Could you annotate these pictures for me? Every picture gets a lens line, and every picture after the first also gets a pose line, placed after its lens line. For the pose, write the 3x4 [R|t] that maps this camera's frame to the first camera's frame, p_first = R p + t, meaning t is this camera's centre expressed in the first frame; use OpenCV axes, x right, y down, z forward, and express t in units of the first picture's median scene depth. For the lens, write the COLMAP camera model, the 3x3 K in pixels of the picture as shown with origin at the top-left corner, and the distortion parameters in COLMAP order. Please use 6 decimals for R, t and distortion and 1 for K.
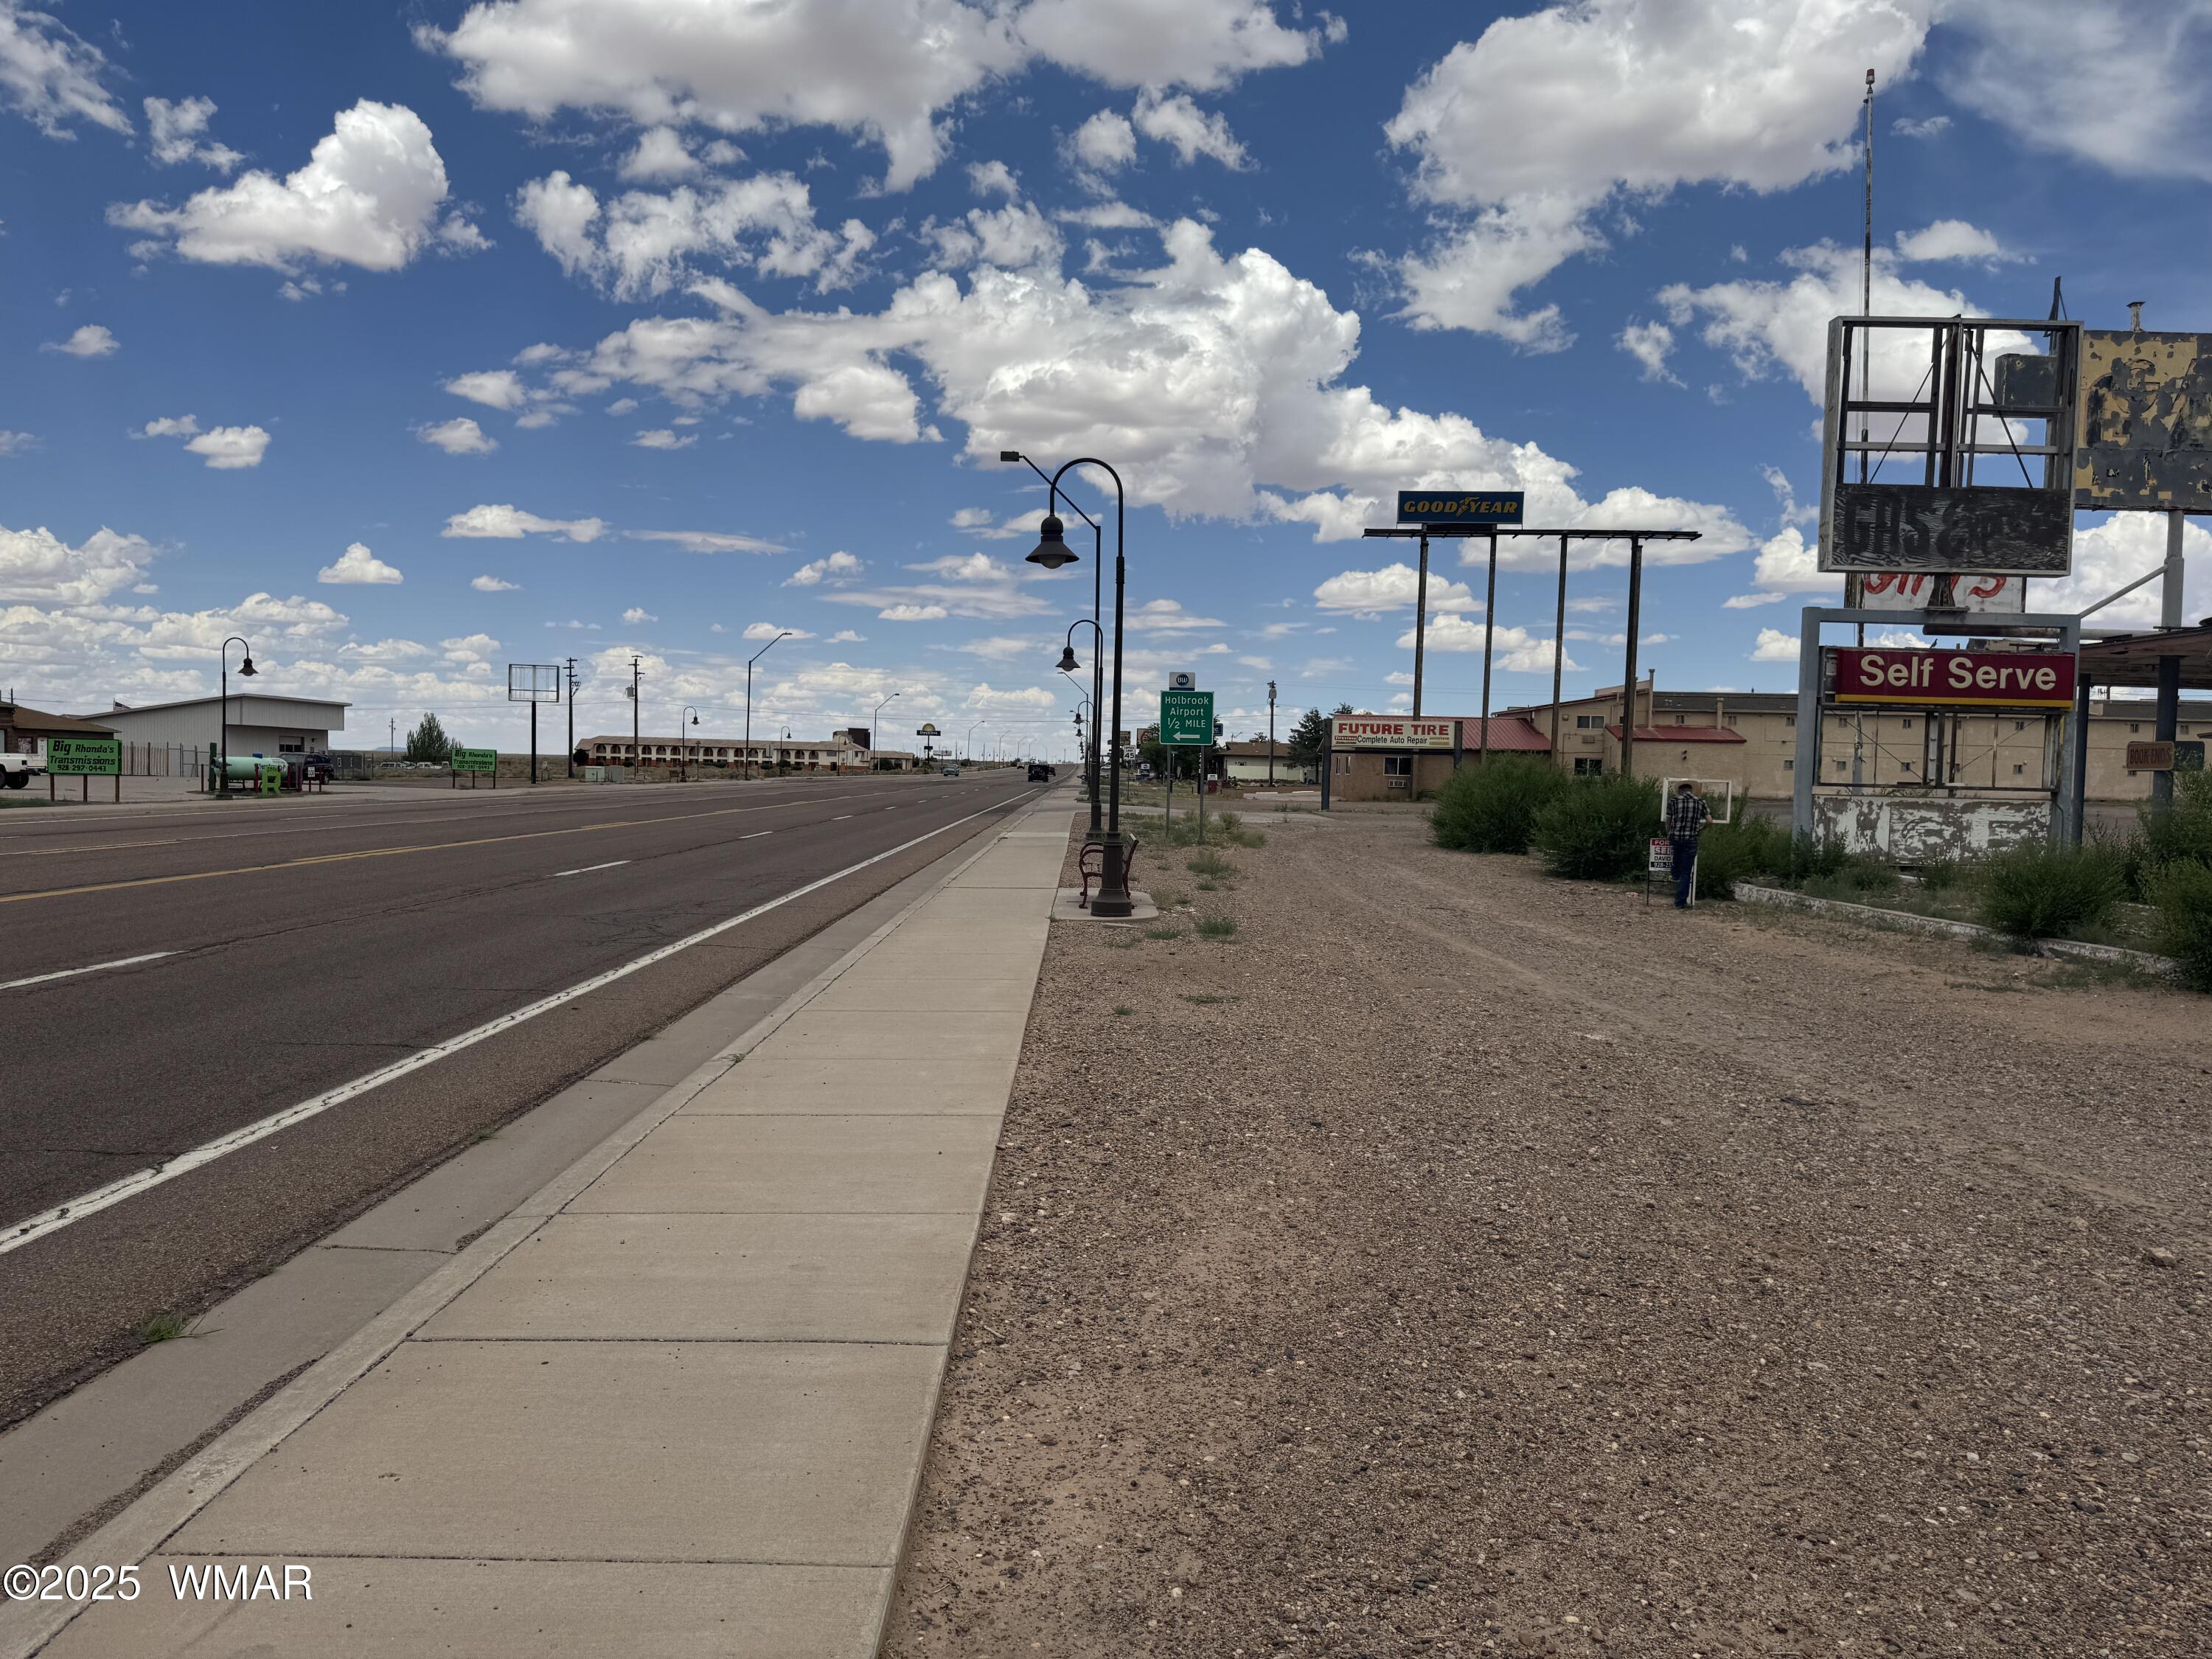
lens RADIAL K [[1558.6, 0, 1093.9], [0, 1558.6, 835.4], [0, 0, 1]] dist [0.030111, -0.029735]
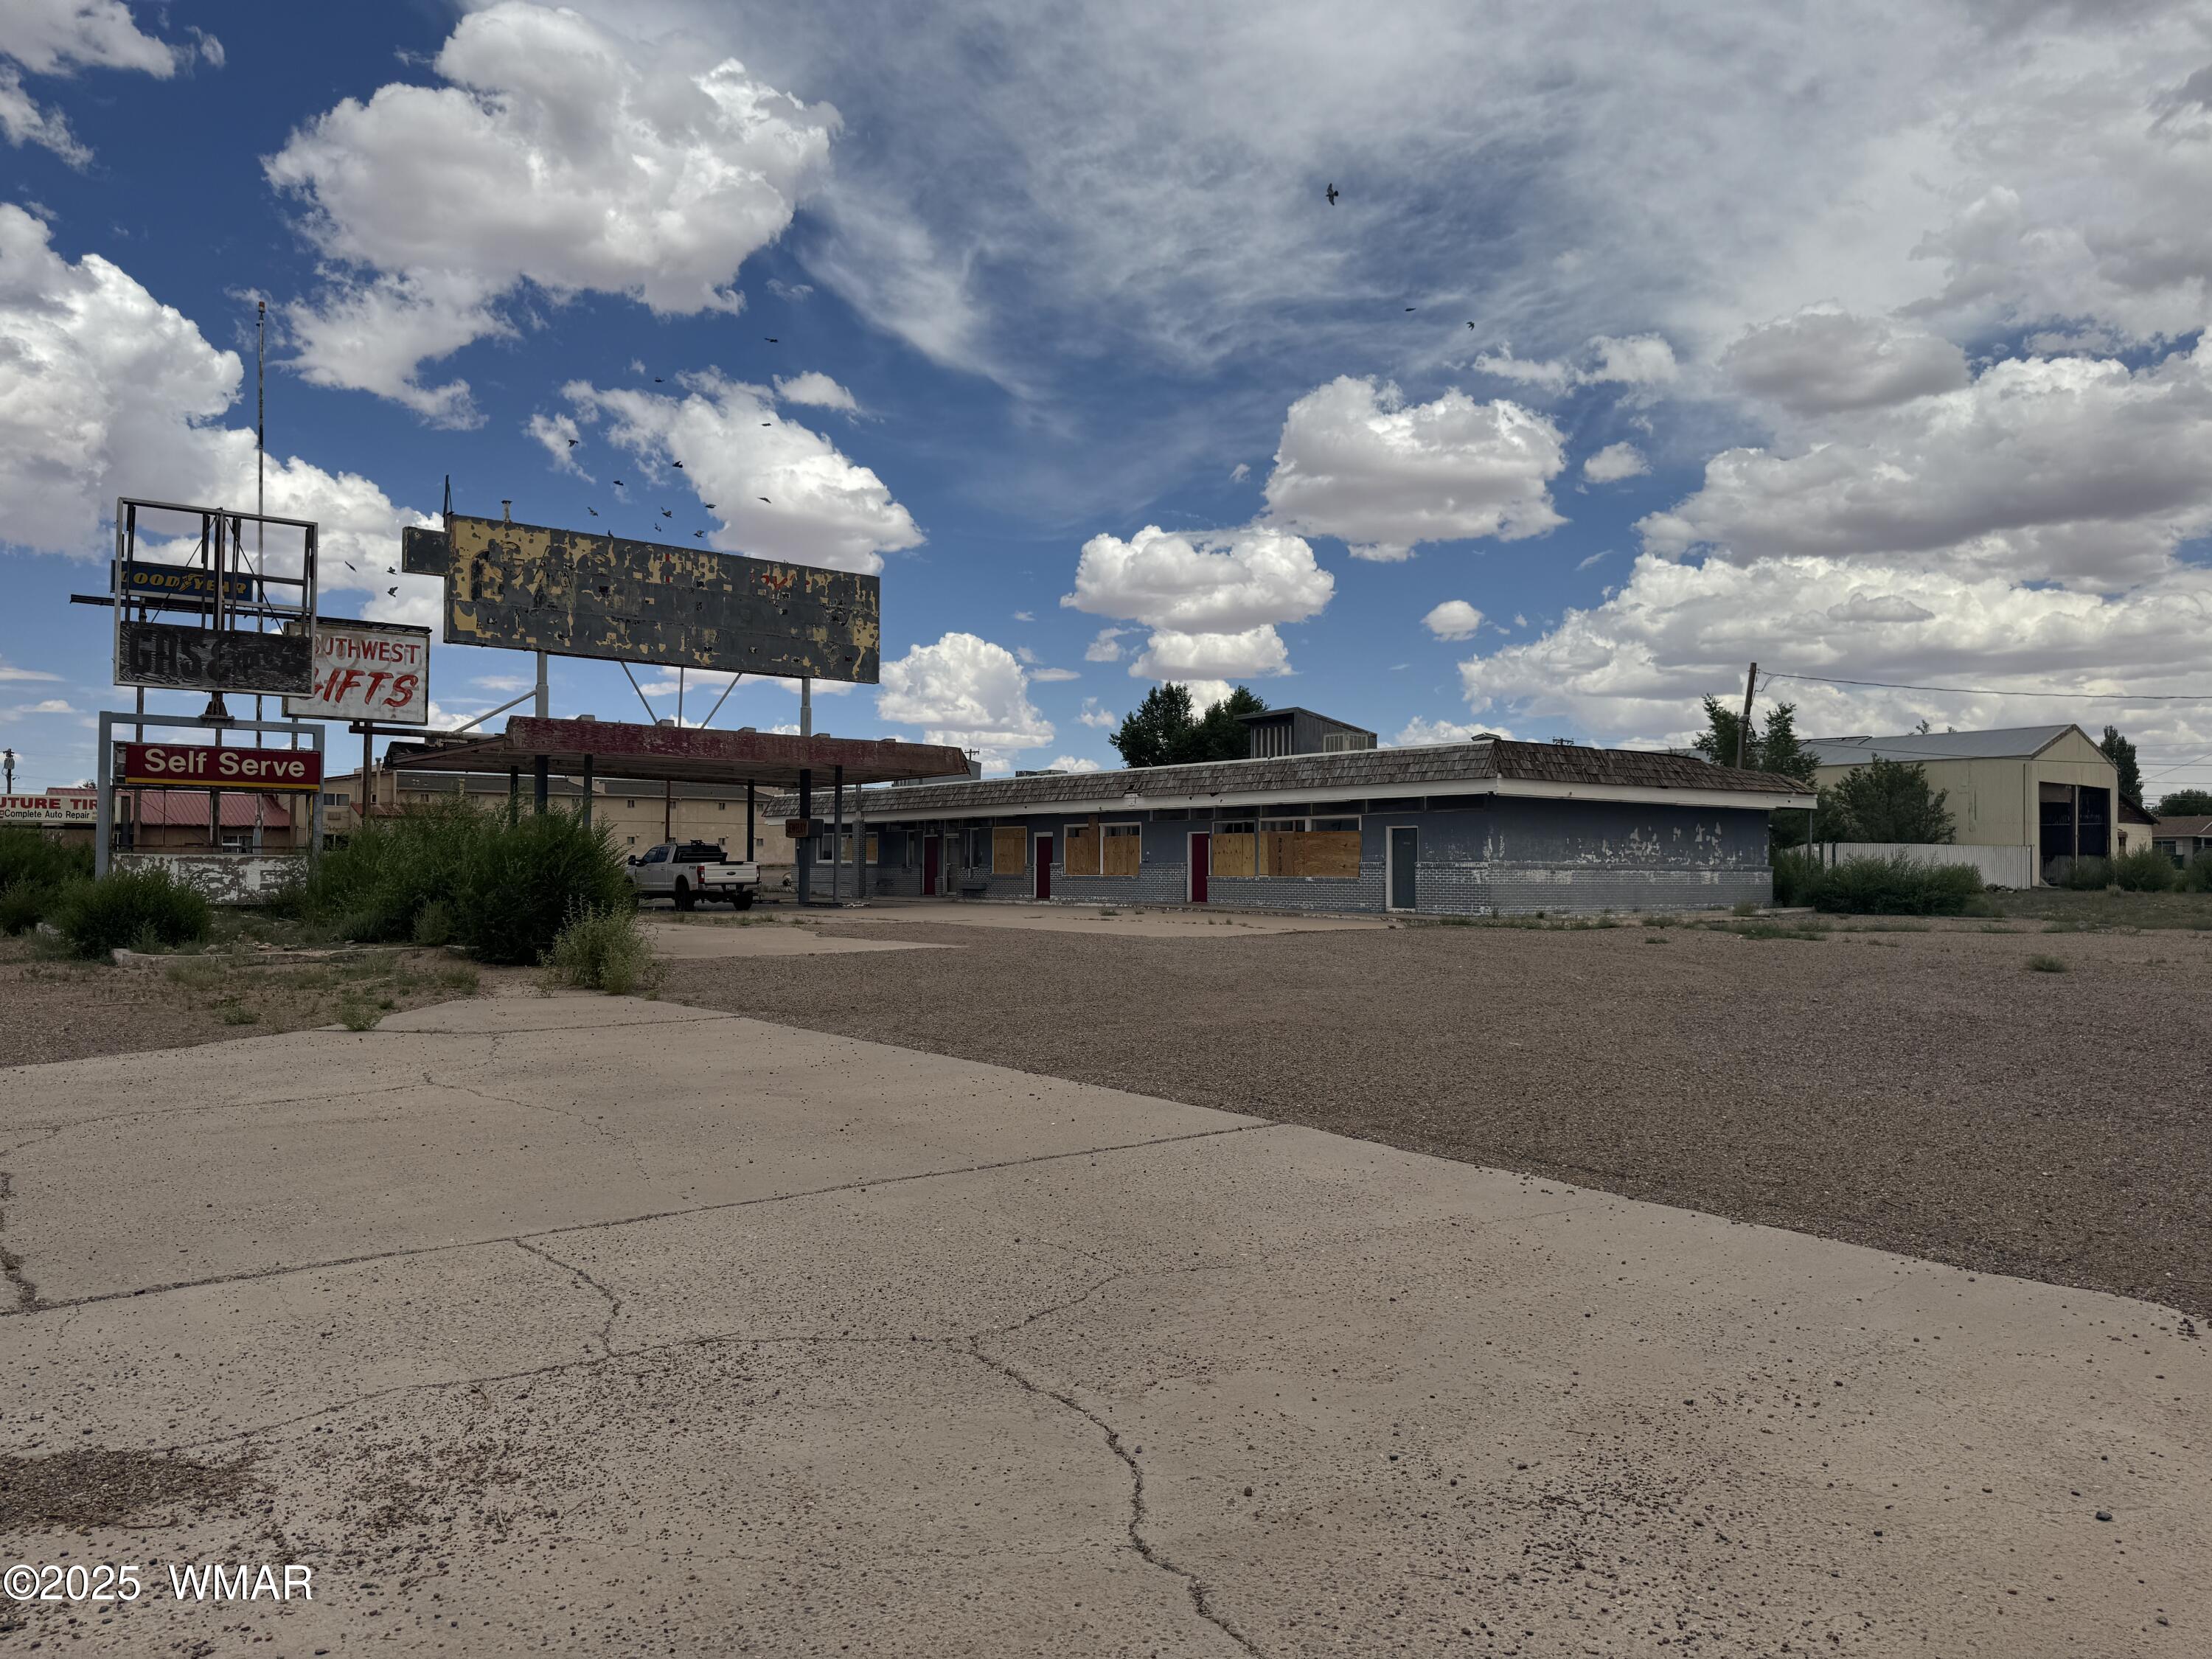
lens RADIAL K [[1512.8, 0, 1101.5], [0, 1512.8, 839.3], [0, 0, 1]] dist [0.105365, -0.183820]
pose [[0.796895, -0.010038, 0.604034, 0.348583], [0.037116, 0.998787, -0.032369, 0.035252], [-0.602976, 0.048214, 0.796301, -0.535401]]
